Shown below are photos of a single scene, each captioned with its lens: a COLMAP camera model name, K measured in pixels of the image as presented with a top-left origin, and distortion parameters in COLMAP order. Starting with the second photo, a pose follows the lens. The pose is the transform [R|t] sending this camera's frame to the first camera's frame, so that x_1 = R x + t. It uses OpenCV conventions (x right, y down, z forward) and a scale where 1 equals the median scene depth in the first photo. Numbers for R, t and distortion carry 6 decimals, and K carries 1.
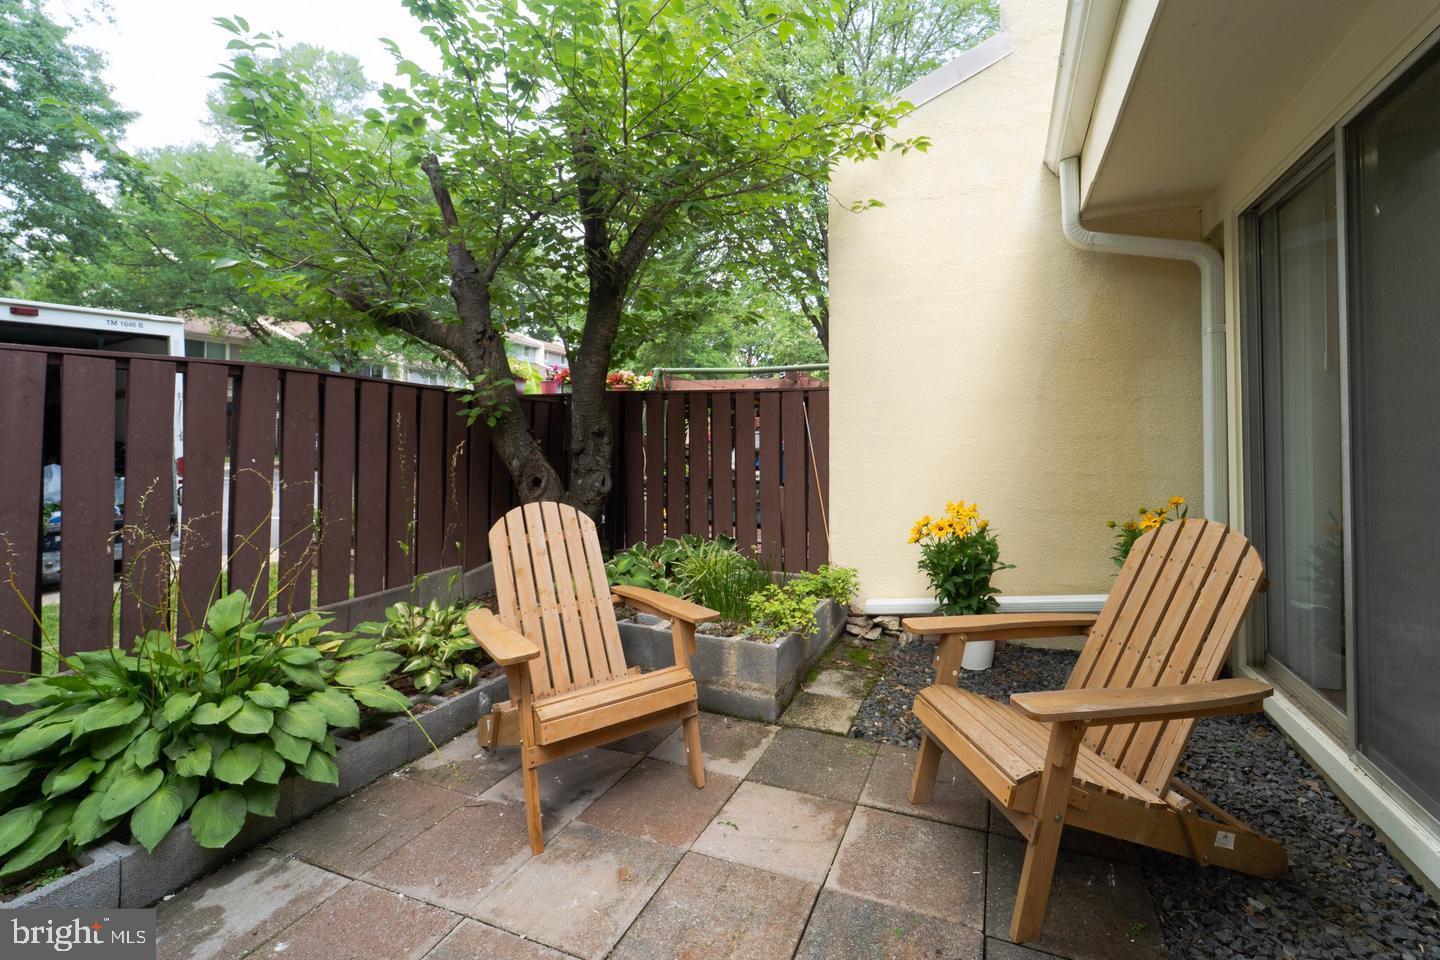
lens RADIAL K [[613.7, 0, 760.6], [0, 613.7, 428.4], [0, 0, 1]] dist [0.000727, 0.000000]
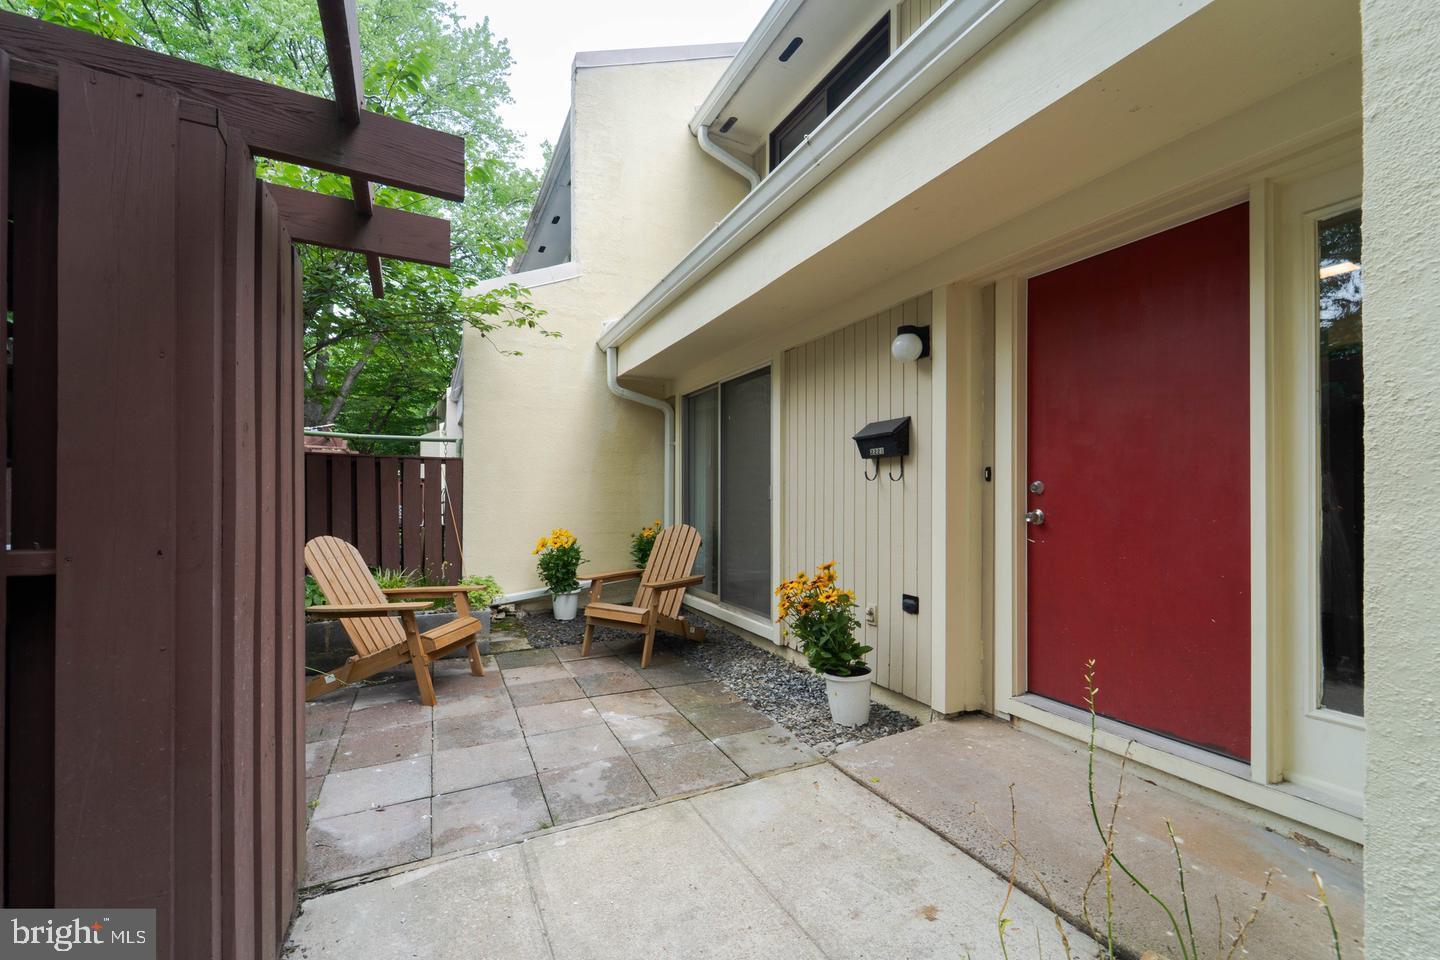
lens RADIAL K [[612.0, 0, 715.5], [0, 612.0, 497.9], [0, 0, 1]] dist [0.001108, 0.000007]
pose [[0.684777, -0.000188, 0.728753, -0.756793], [-0.014909, 0.999787, 0.014267, -0.002893], [-0.728600, -0.020635, 0.684628, -0.624388]]
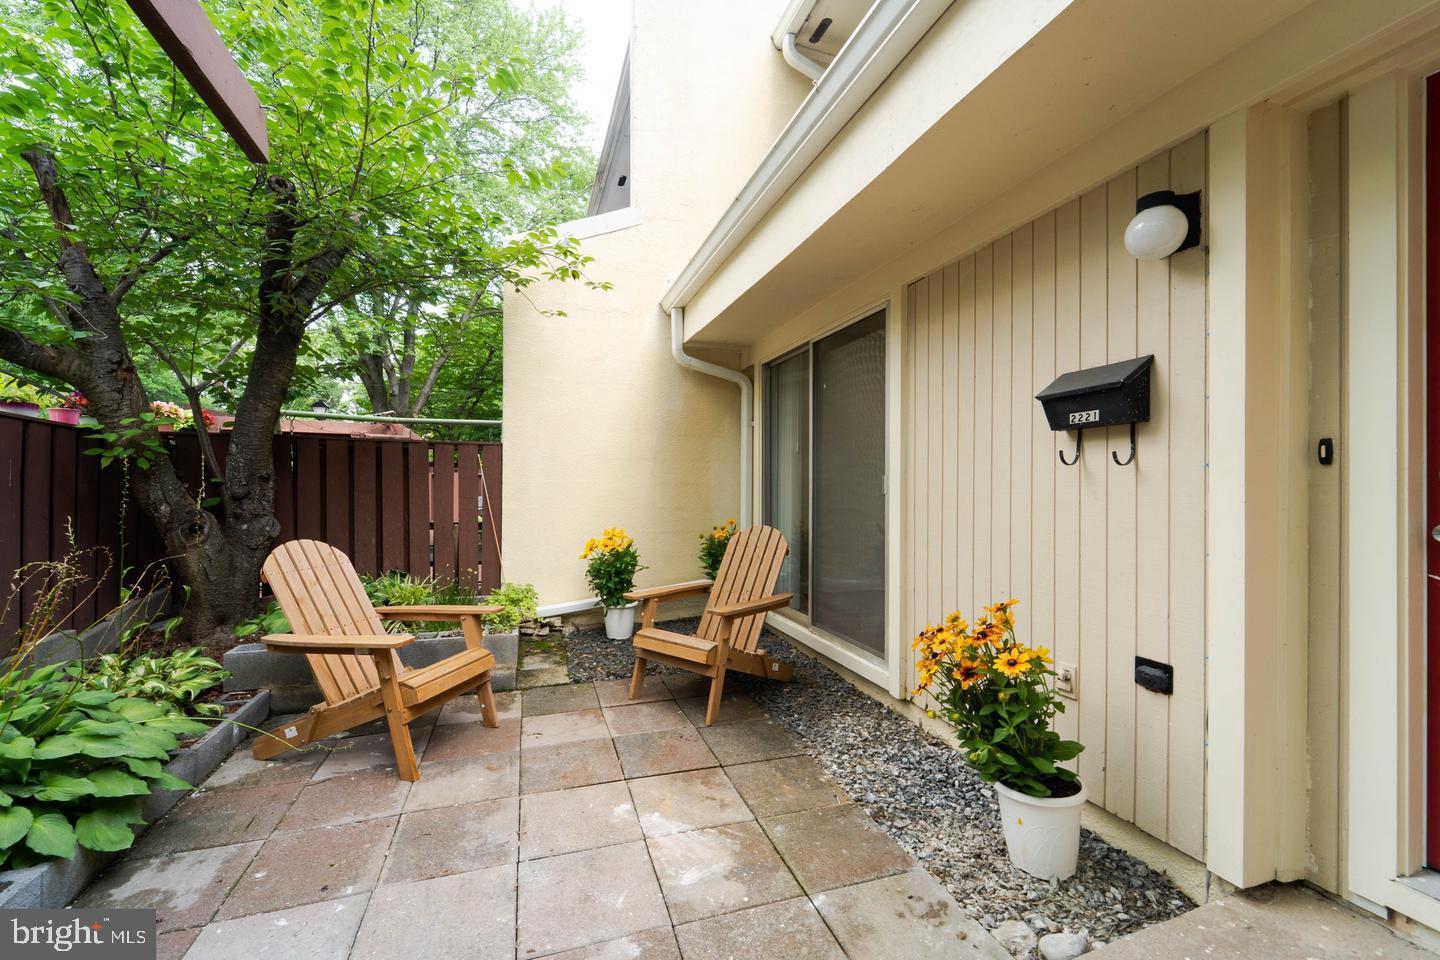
lens RADIAL K [[606.0, 0, 714.4], [0, 606.0, 487.9], [0, 0, 1]] dist [-0.000143, -0.000128]
pose [[0.775156, 0.002515, 0.631765, -0.459614], [-0.015191, 0.999777, 0.014659, -0.001066], [-0.631588, -0.020960, 0.775021, -0.311261]]
